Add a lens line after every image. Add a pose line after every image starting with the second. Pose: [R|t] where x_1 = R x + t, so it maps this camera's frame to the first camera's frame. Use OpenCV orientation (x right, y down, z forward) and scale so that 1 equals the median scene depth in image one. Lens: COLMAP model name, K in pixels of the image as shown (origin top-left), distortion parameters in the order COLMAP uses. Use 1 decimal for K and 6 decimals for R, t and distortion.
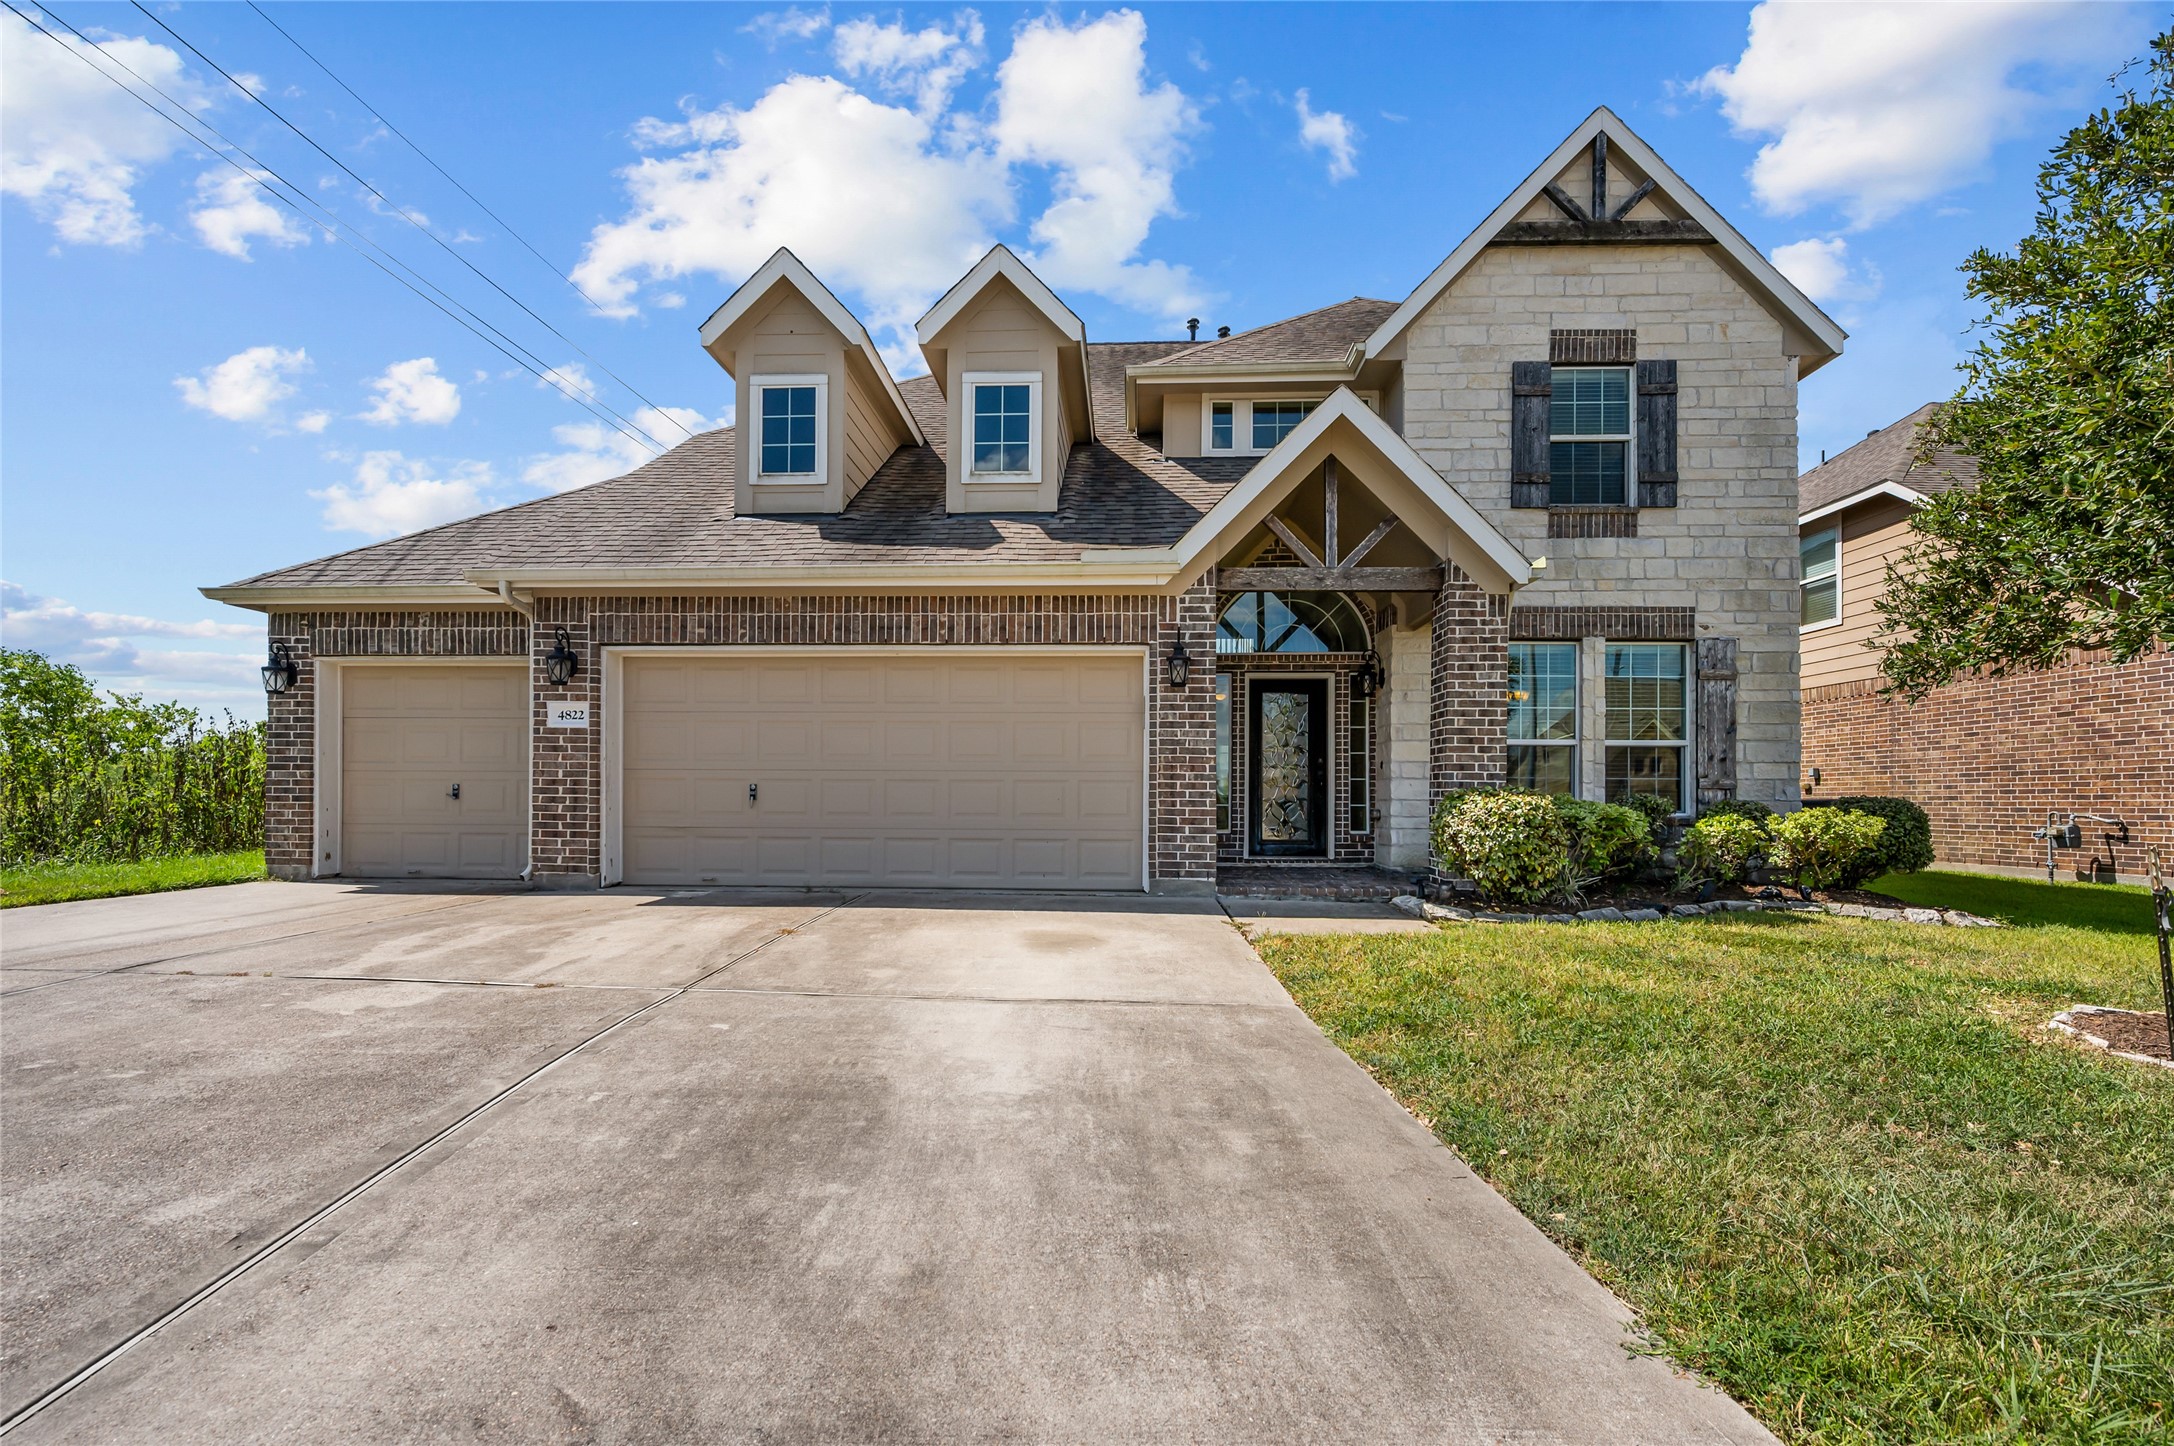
lens RADIAL K [[943.7, 0, 1091.3], [0, 943.7, 784.2], [0, 0, 1]] dist [-0.000204, -0.000014]
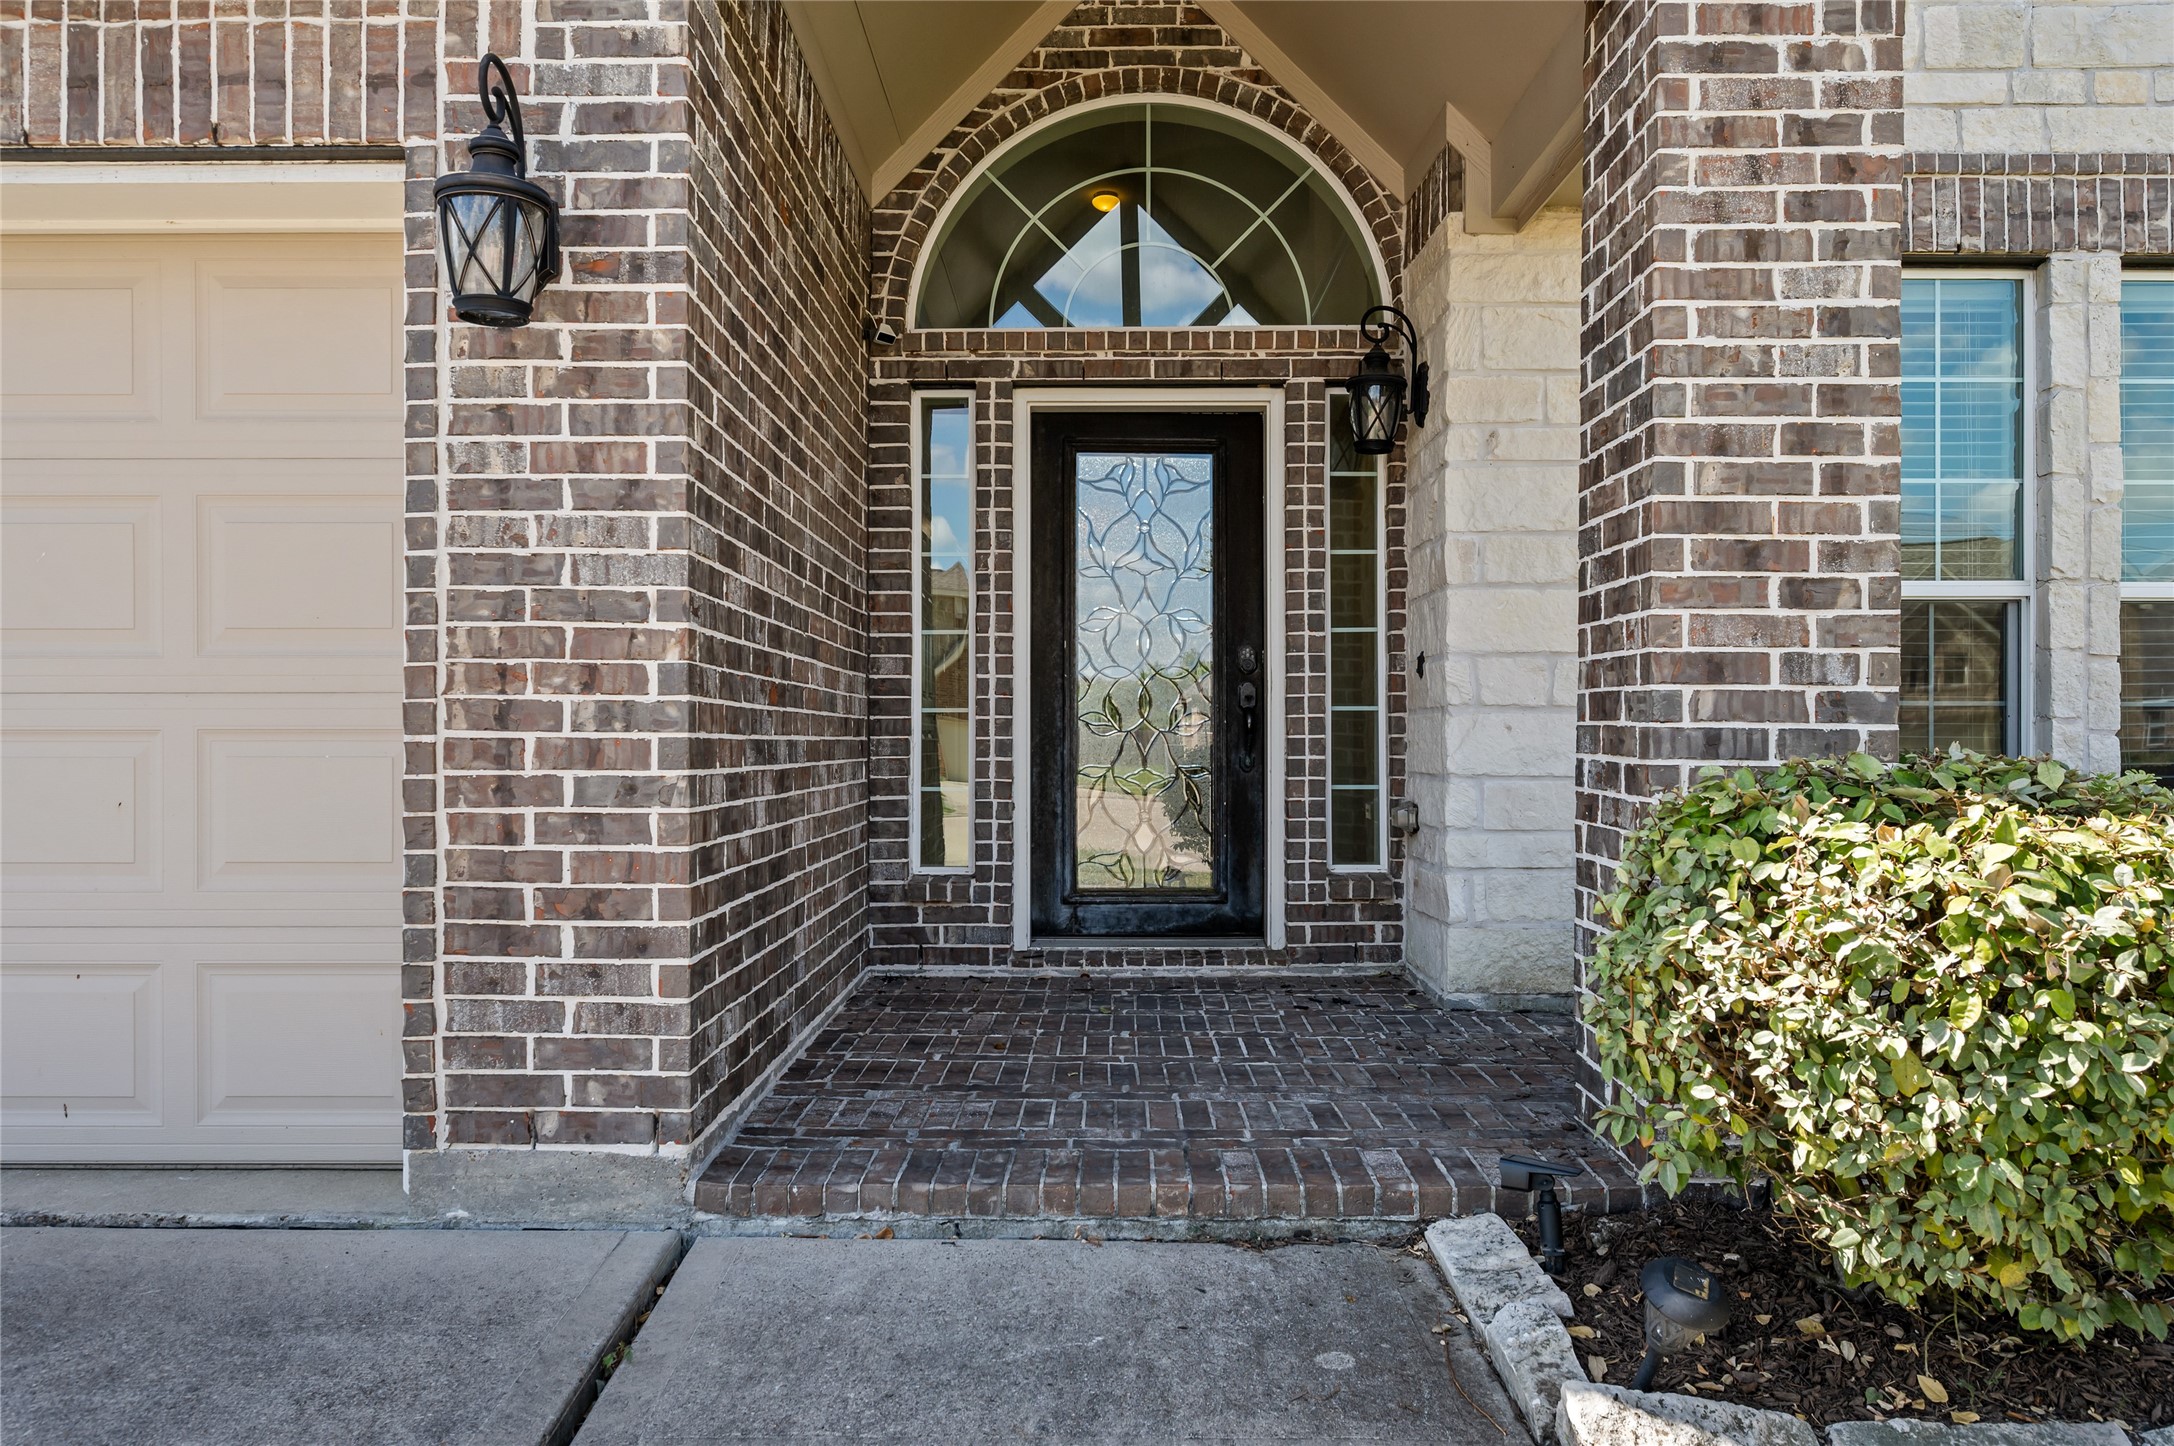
lens RADIAL K [[1529.9, 0, 1081.7], [0, 1529.9, 711.8], [0, 0, 1]] dist [0.001461, 0.001955]
pose [[0.998890, -0.006366, 0.046681, 0.210048], [0.006141, 0.999969, 0.004970, -0.009611], [-0.046712, -0.004678, 0.998897, 0.606932]]
